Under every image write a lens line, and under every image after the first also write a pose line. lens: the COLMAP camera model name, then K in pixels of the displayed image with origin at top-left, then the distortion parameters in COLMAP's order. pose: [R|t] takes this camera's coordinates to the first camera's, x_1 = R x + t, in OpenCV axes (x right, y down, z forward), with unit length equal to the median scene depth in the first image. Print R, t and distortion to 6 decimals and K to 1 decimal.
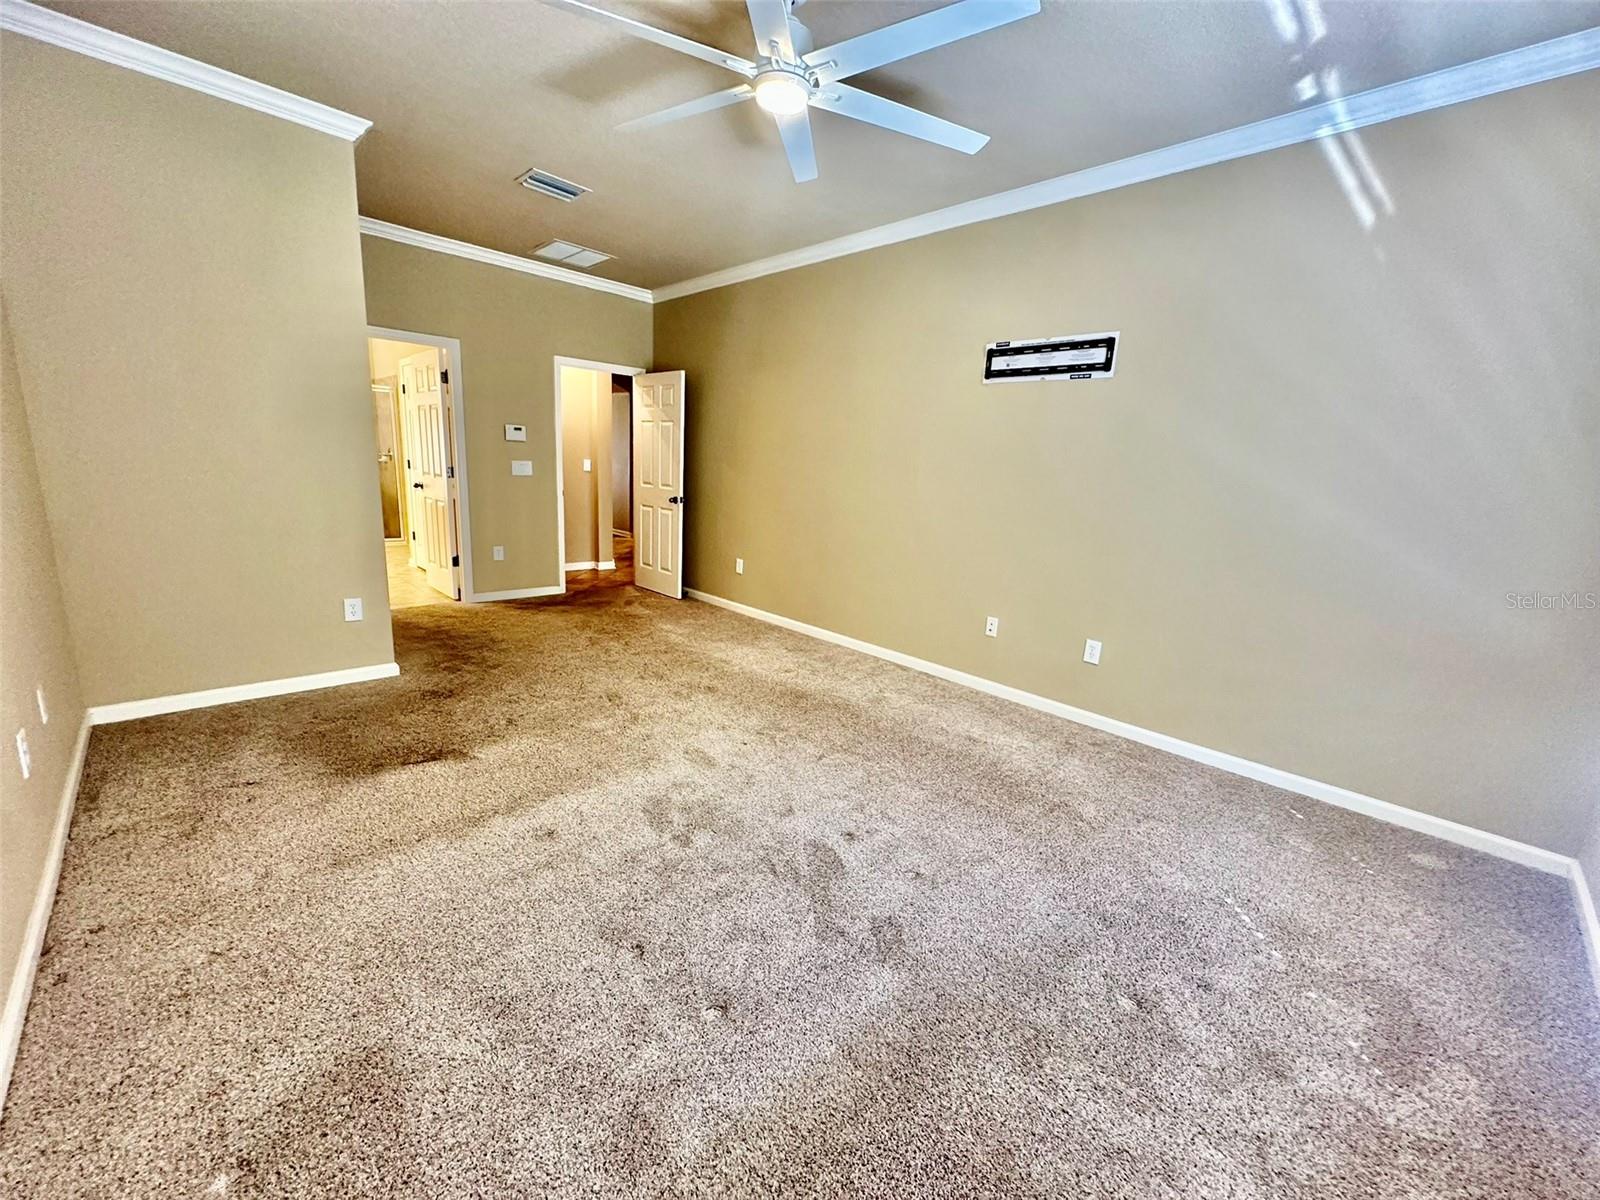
lens RADIAL K [[639.2, 0, 800.0], [0, 639.2, 600.0], [0, 0, 1]] dist [-0.003122, 0.001073]
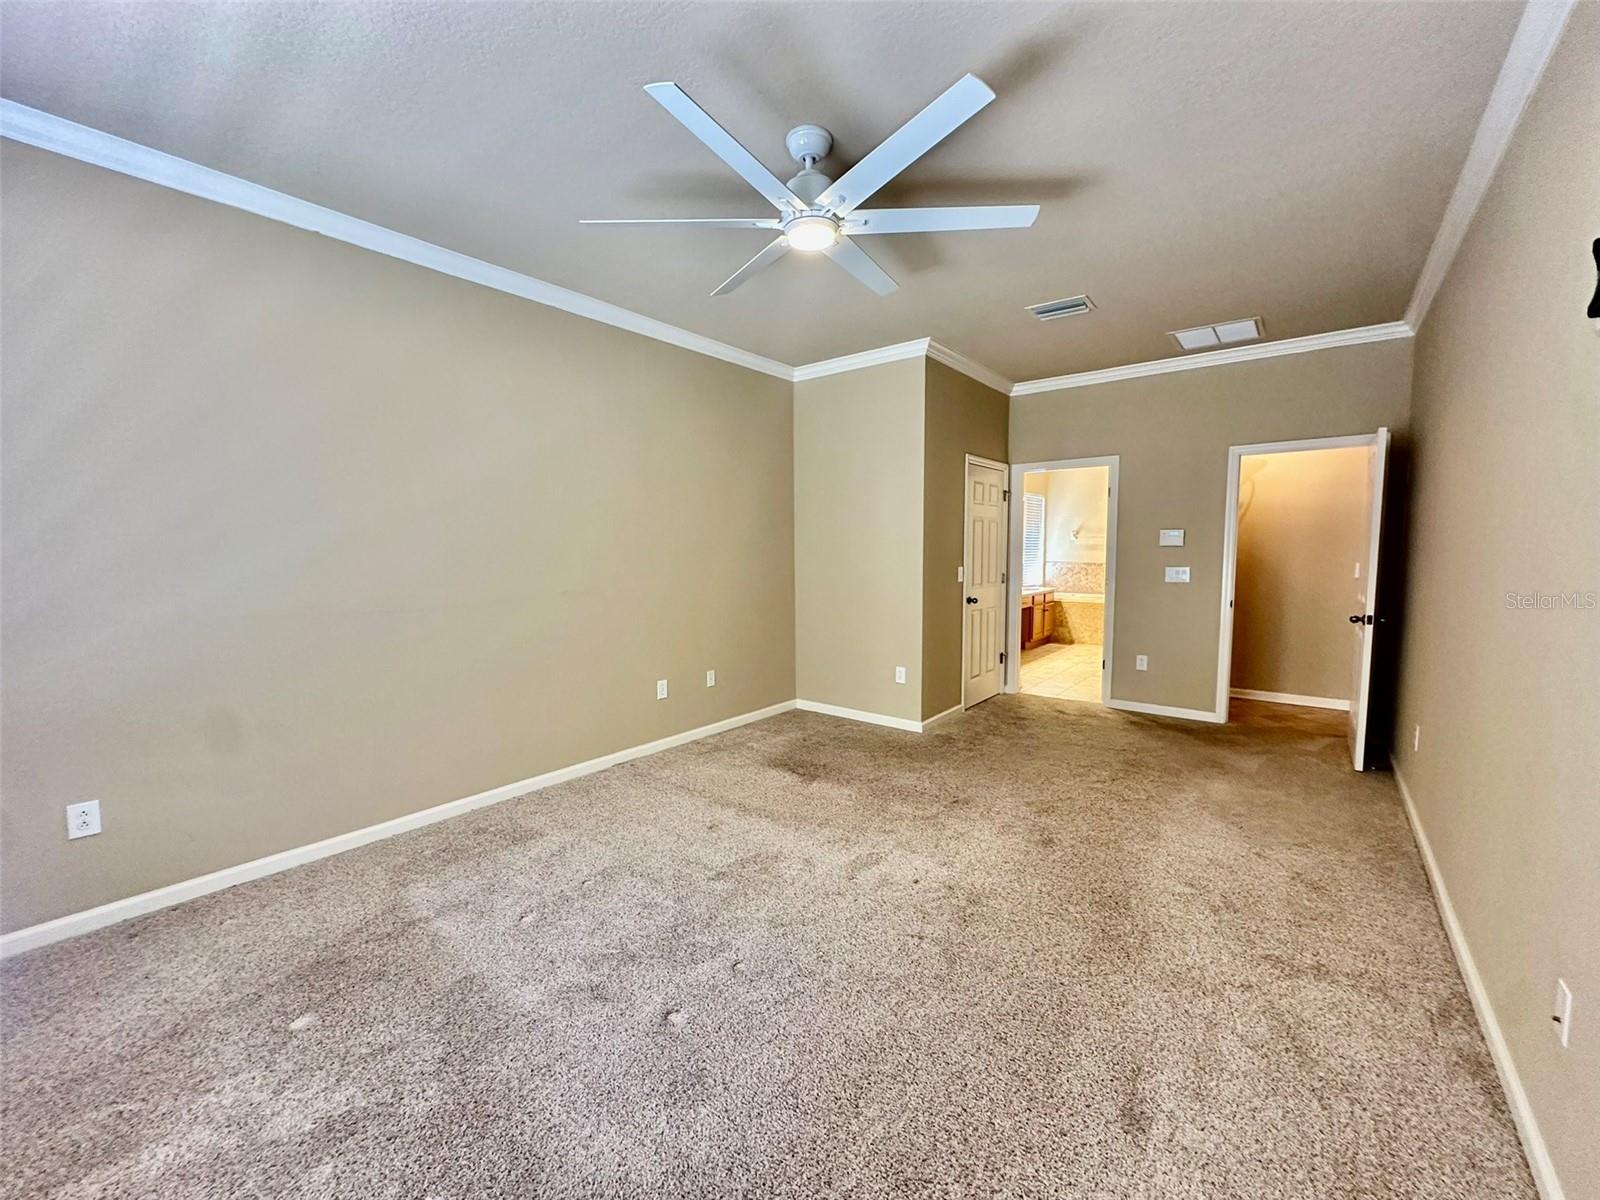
lens RADIAL K [[639.2, 0, 800.0], [0, 639.2, 600.0], [0, 0, 1]] dist [-0.003122, 0.001073]
pose [[0.121495, 0.027272, -0.992217, 0.606197], [-0.195248, 0.980749, 0.003049, -0.100290], [0.973200, 0.193358, 0.124481, 0.540994]]
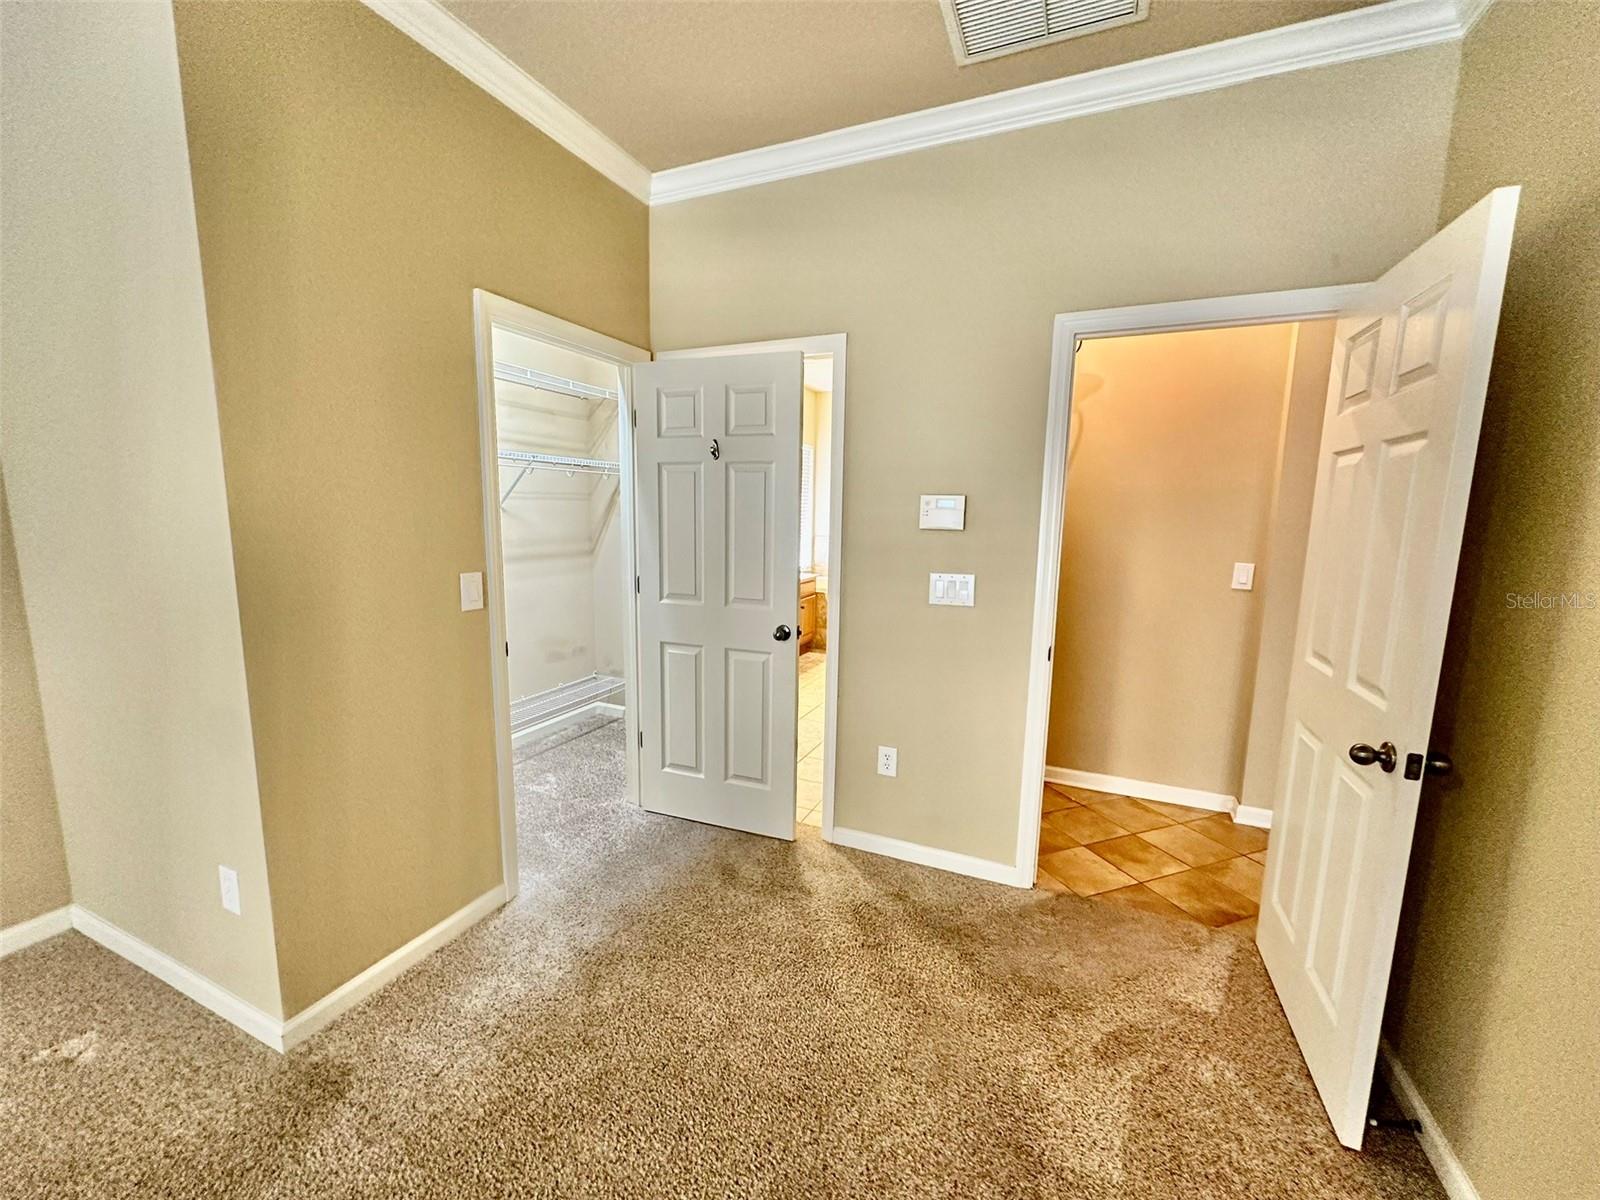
lens RADIAL K [[637.3, 0, 800.0], [0, 637.3, 600.0], [0, 0, 1]] dist [-0.003137, -0.000153]
pose [[0.373762, 0.085652, -0.923562, -0.095794], [-0.190361, 0.981614, 0.013998, -0.274359], [0.907780, 0.170578, 0.383195, 1.088892]]
